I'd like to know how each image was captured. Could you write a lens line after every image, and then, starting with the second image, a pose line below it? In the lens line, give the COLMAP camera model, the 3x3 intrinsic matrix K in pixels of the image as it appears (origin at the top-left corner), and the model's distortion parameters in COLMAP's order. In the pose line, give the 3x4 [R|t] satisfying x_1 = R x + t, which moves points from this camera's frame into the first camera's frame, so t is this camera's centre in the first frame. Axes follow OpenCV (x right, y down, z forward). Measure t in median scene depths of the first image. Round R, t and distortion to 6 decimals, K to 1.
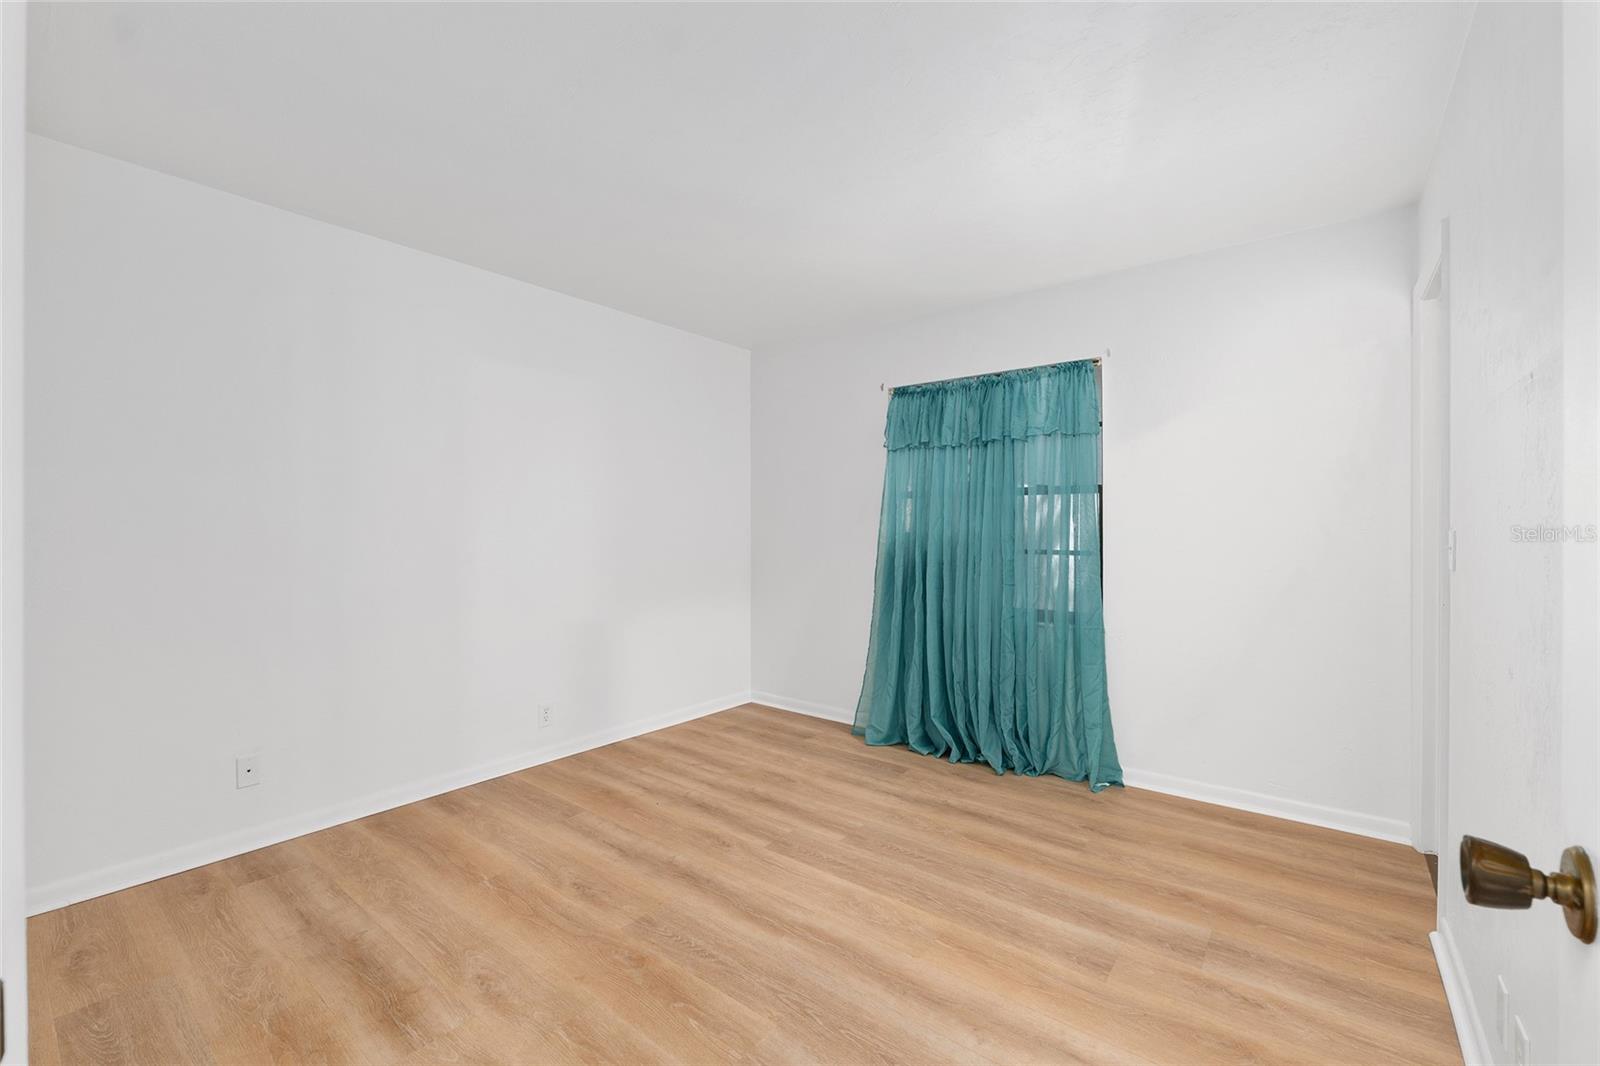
lens RADIAL K [[662.7, 0, 799.7], [0, 662.7, 535.0], [0, 0, 1]] dist [-0.007705, -0.000457]
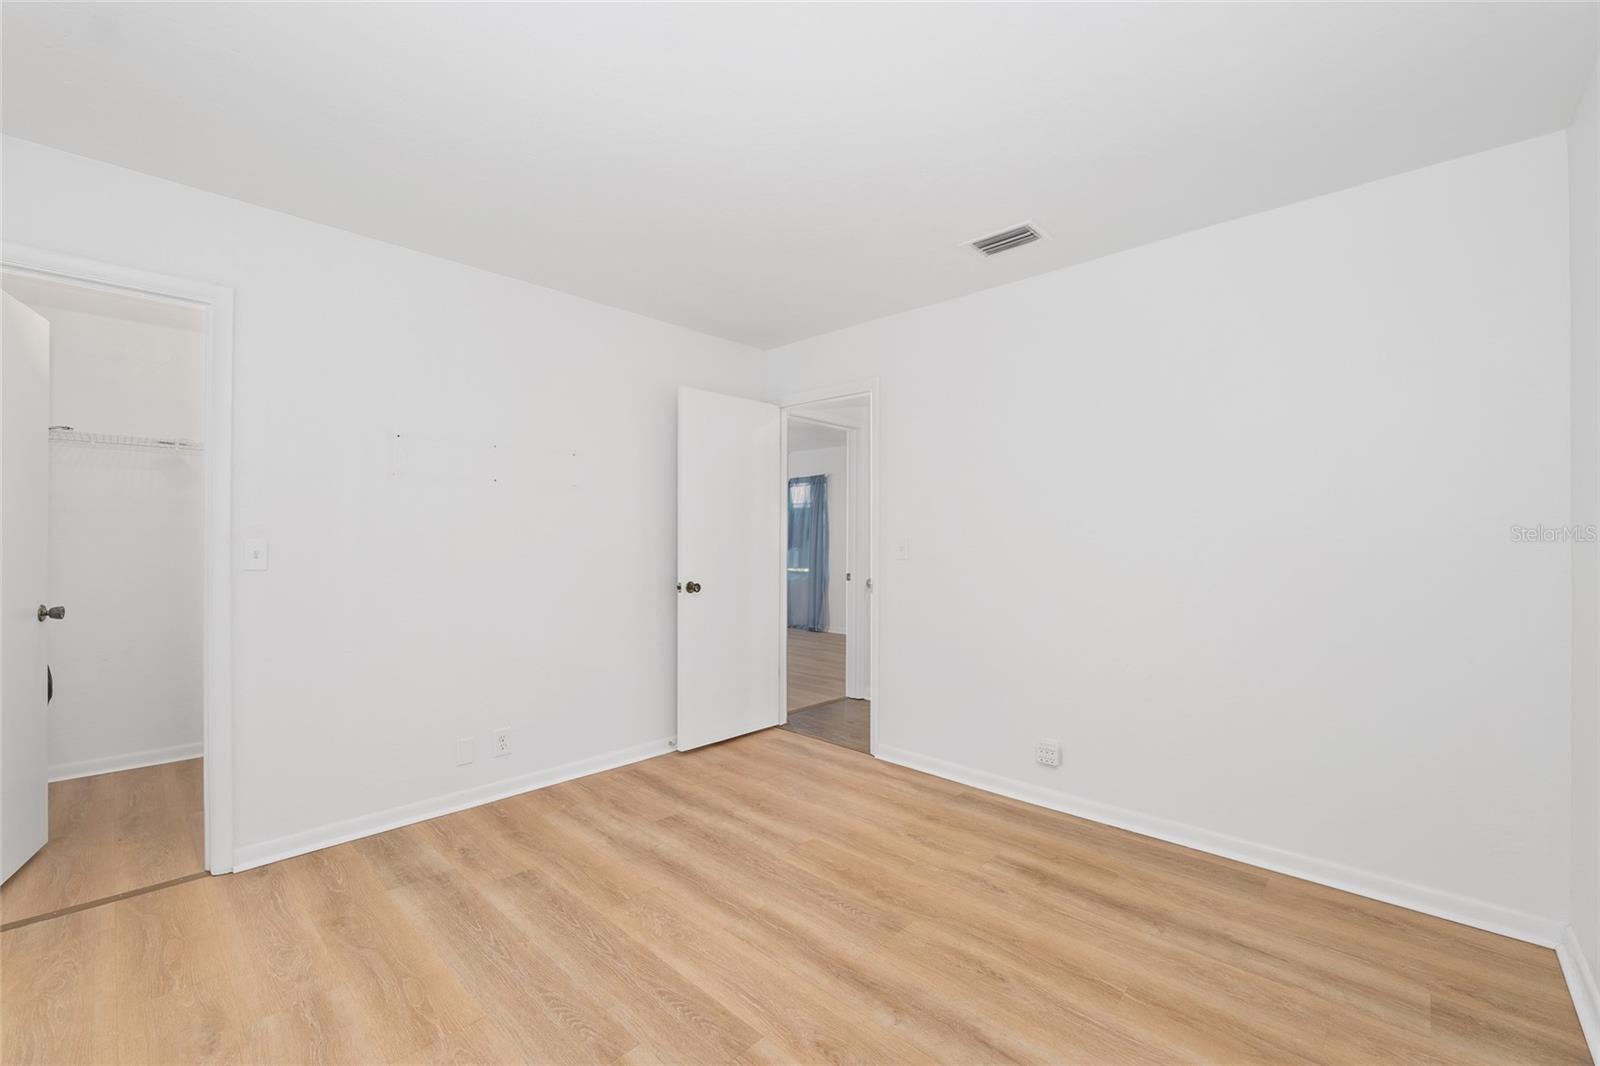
lens RADIAL K [[662.7, 0, 800.3], [0, 662.7, 534.6], [0, 0, 1]] dist [-0.007705, -0.000457]
pose [[-0.996234, -0.002848, 0.086659, -0.179852], [-0.002532, 0.999990, 0.003756, -0.022384], [-0.086669, 0.003523, -0.996231, 2.029527]]
